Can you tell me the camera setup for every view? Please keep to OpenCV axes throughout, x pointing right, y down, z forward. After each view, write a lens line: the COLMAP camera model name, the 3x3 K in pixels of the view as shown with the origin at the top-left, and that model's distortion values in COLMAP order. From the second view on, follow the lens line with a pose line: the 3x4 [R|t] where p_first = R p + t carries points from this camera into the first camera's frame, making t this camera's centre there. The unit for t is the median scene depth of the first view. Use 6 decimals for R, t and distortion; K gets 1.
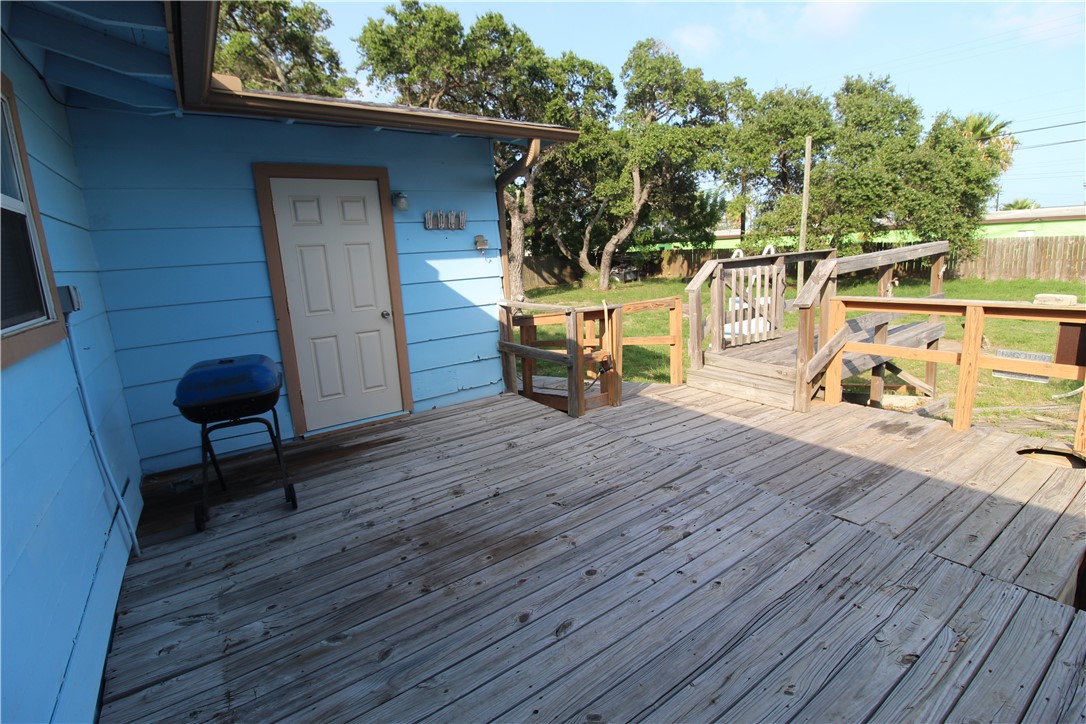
lens RADIAL K [[509.1, 0, 545.1], [0, 509.1, 354.9], [0, 0, 1]] dist [-0.003222, -0.011947]
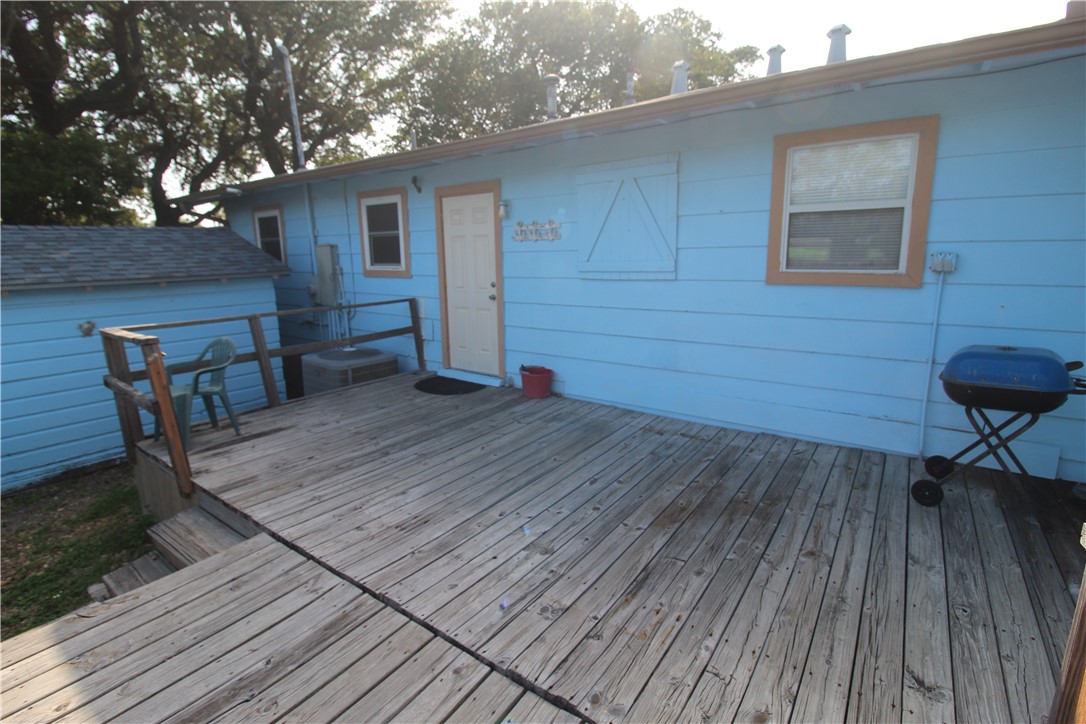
lens RADIAL K [[509.1, 0, 545.1], [0, 509.1, 354.9], [0, 0, 1]] dist [-0.003222, -0.011947]
pose [[-0.940798, 0.131793, -0.312297, 0.468472], [-0.000291, 0.921005, 0.389551, -0.354098], [0.338967, 0.366580, -0.866441, 1.611449]]
